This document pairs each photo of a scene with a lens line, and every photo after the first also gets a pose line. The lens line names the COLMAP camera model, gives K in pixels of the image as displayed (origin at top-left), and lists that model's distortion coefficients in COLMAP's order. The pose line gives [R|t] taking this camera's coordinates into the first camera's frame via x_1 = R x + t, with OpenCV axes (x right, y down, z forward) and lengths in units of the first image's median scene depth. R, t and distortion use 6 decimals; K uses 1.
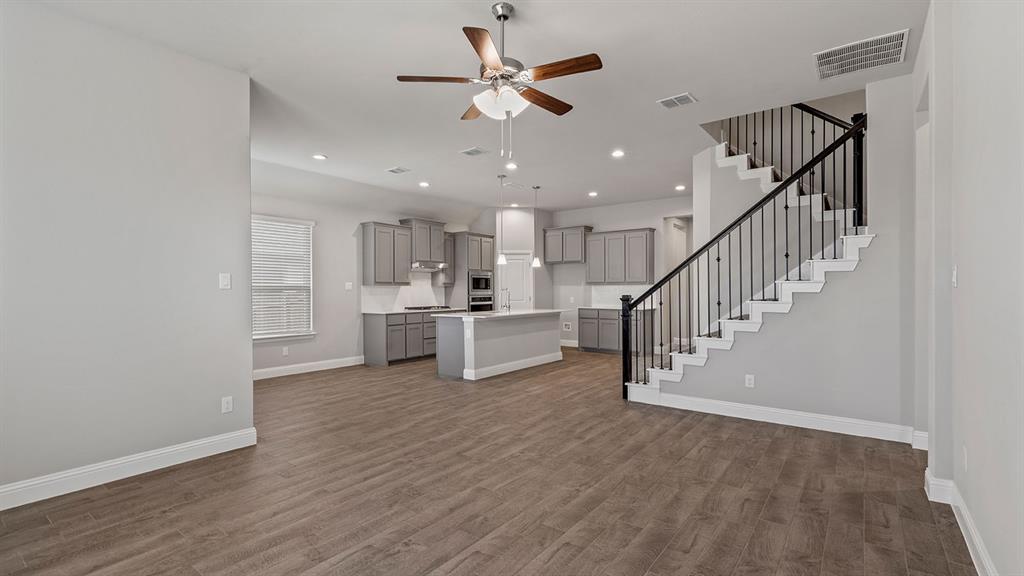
lens RADIAL K [[461.0, 0, 512.0], [0, 461.0, 290.7], [0, 0, 1]] dist [-0.000144, 0.000284]
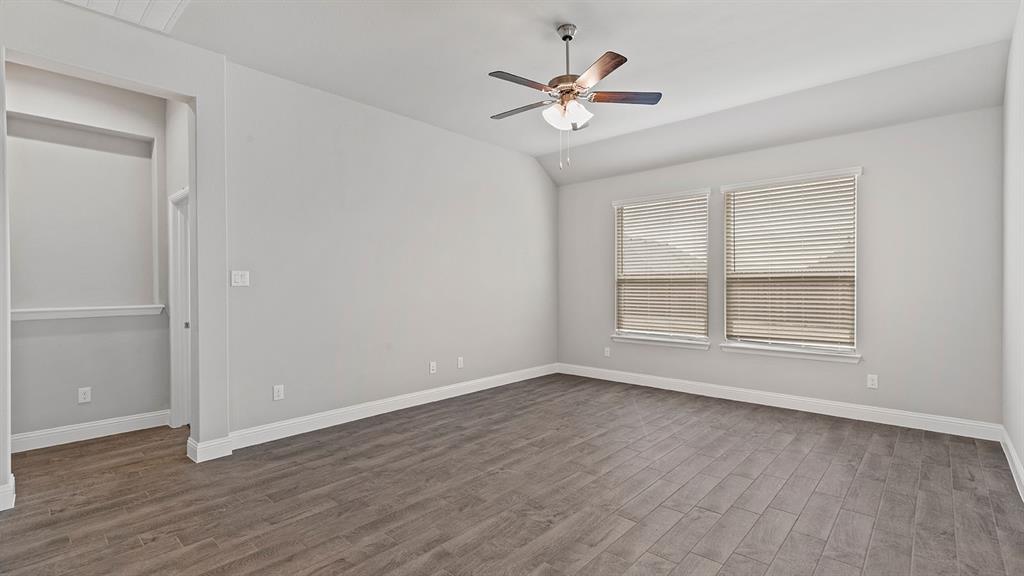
lens RADIAL K [[461.0, 0, 513.1], [0, 461.0, 288.2], [0, 0, 1]] dist [-0.000144, 0.000284]
pose [[-0.995681, 0.010101, 0.092293, 0.011084], [0.011074, 0.999888, 0.010041, -0.006235], [-0.092181, 0.011019, -0.995681, 2.037069]]
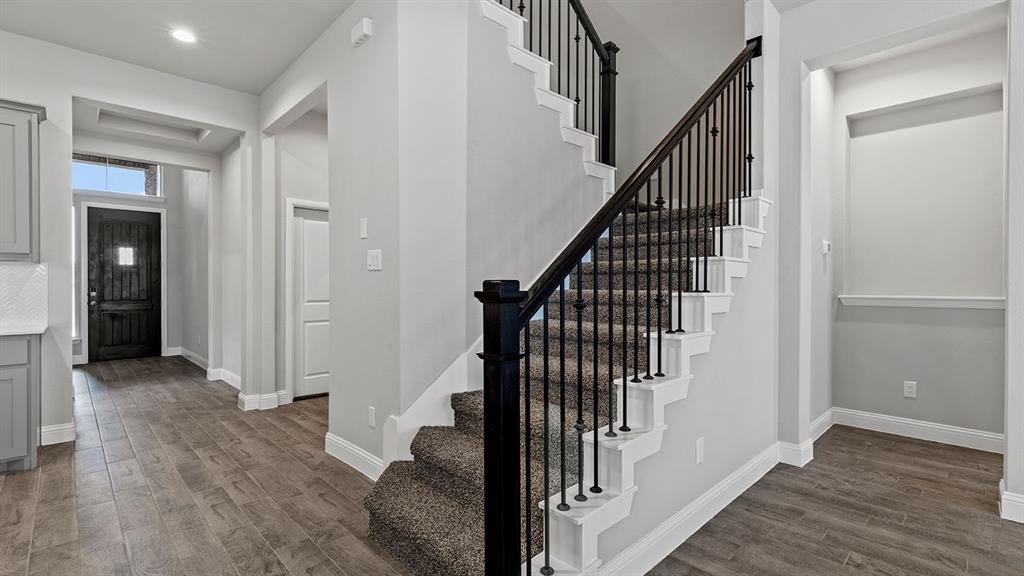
lens RADIAL K [[461.0, 0, 517.4], [0, 461.0, 286.3], [0, 0, 1]] dist [-0.000144, 0.000284]
pose [[0.152317, 0.002396, 0.988329, -0.028597], [0.000233, 0.999997, -0.002460, 0.024775], [-0.988332, 0.000606, 0.152316, 1.697504]]
